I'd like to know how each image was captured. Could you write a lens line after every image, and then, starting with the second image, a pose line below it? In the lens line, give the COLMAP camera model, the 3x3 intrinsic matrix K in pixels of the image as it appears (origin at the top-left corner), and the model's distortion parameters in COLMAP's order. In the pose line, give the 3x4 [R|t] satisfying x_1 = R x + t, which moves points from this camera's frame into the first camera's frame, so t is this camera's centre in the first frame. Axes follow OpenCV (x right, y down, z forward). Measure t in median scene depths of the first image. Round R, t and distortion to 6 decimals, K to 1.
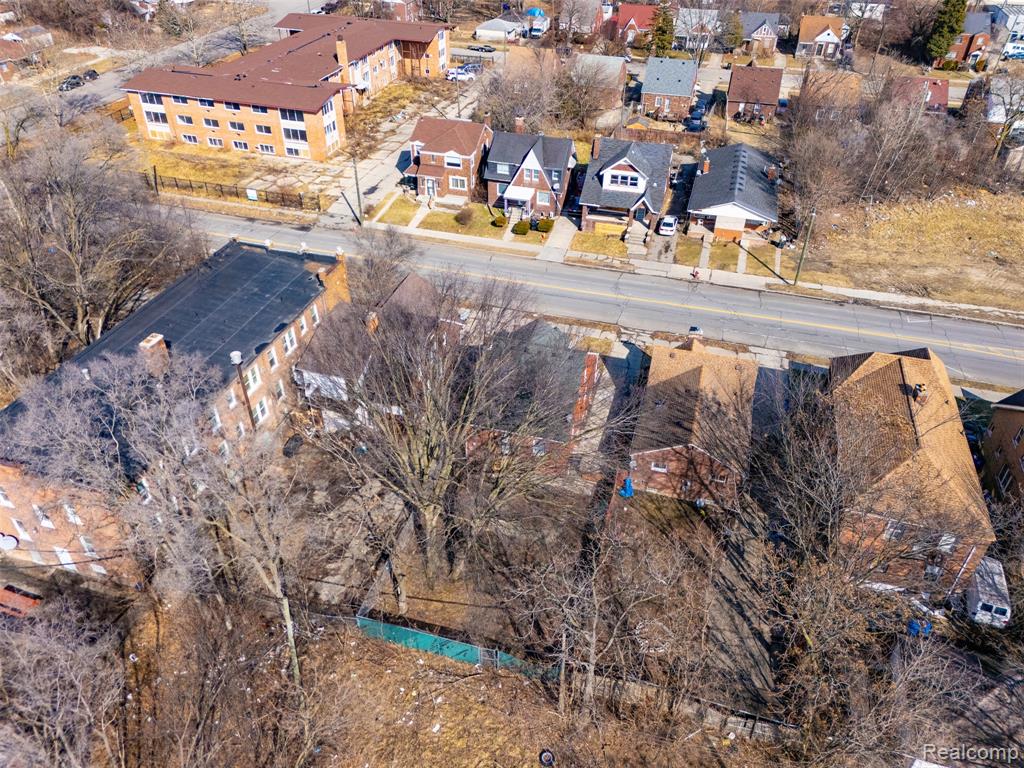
lens RADIAL K [[748.5, 0, 512.0], [0, 748.5, 384.0], [0, 0, 1]] dist [0.091415, -0.093693]
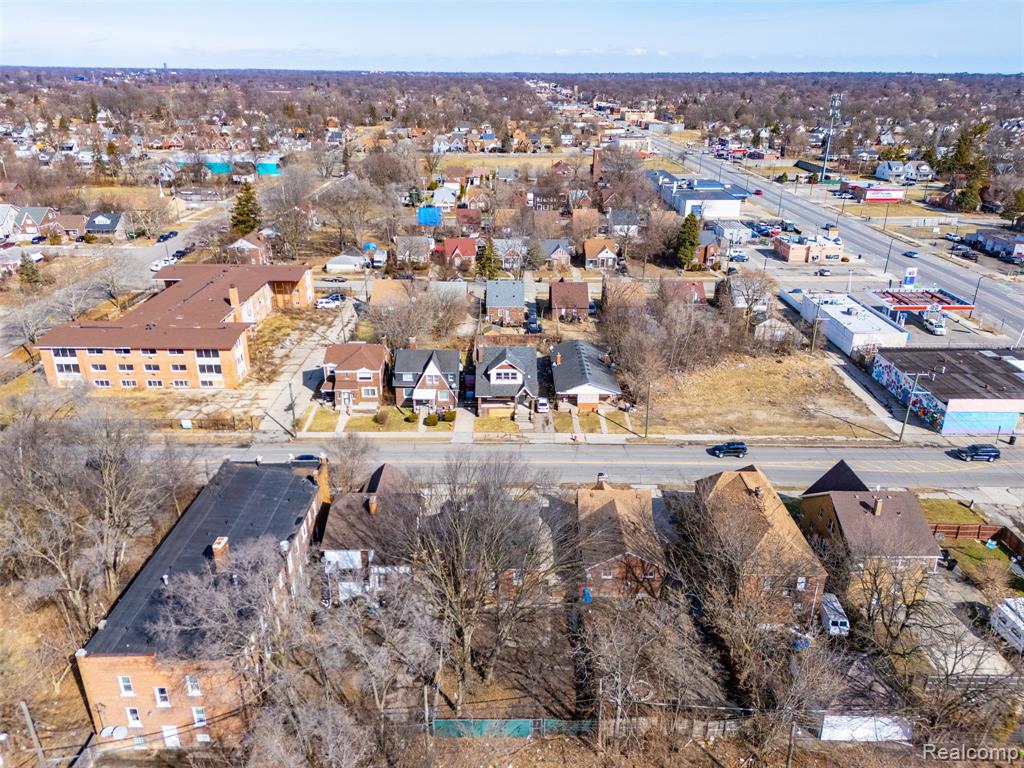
lens RADIAL K [[748.5, 0, 512.0], [0, 748.5, 384.0], [0, 0, 1]] dist [0.091415, -0.093693]
pose [[0.959782, -0.112636, 0.257160, -0.166072], [0.171520, 0.960419, -0.219493, 0.027558], [-0.222258, 0.254773, 0.941112, -0.203383]]
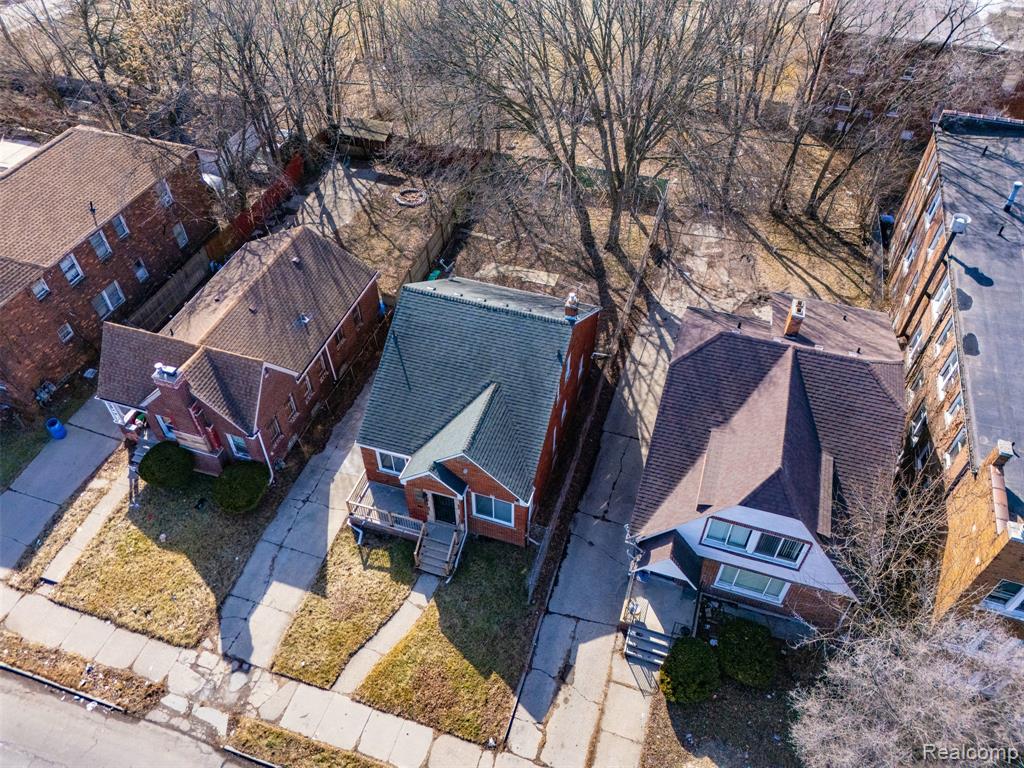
lens RADIAL K [[748.5, 0, 512.0], [0, 748.5, 384.0], [0, 0, 1]] dist [0.091415, -0.093693]
pose [[-0.999290, -0.031106, 0.021267, -0.000766], [0.017211, 0.125312, 0.991968, -0.378191], [-0.033521, 0.991630, -0.124688, 0.697007]]
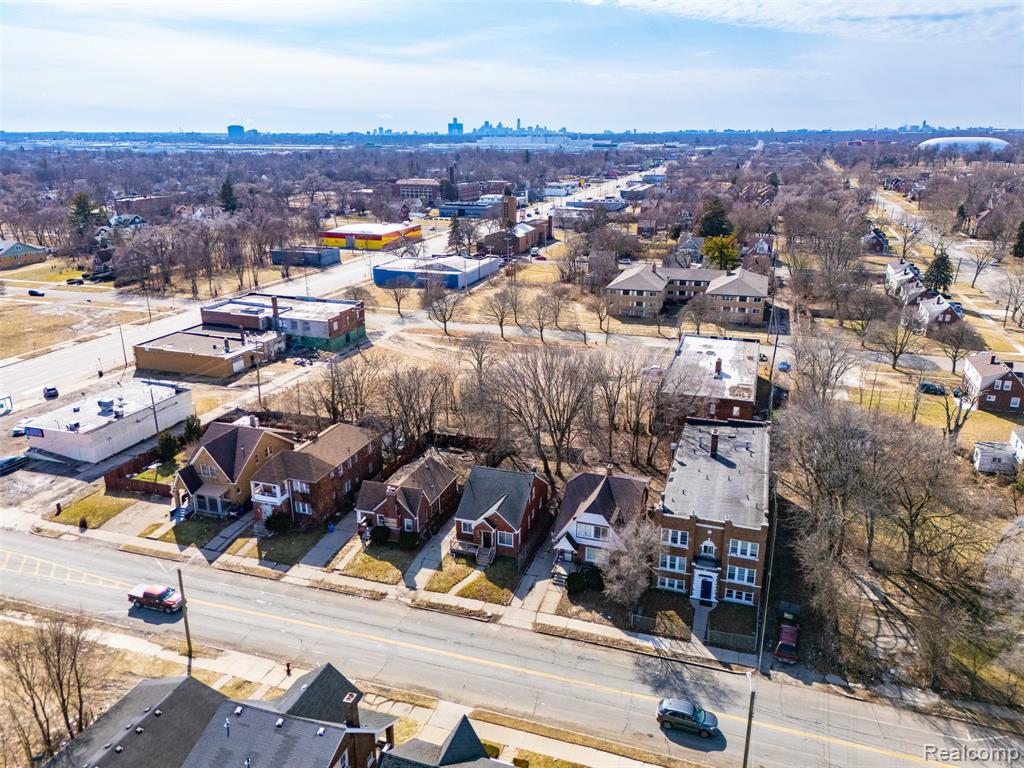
lens RADIAL K [[748.5, 0, 512.0], [0, 748.5, 384.0], [0, 0, 1]] dist [0.091415, -0.093693]
pose [[-0.999030, -0.015036, 0.041383, -0.030215], [0.025374, 0.571500, 0.820209, -0.898990], [-0.035983, 0.820464, -0.570565, 1.081472]]
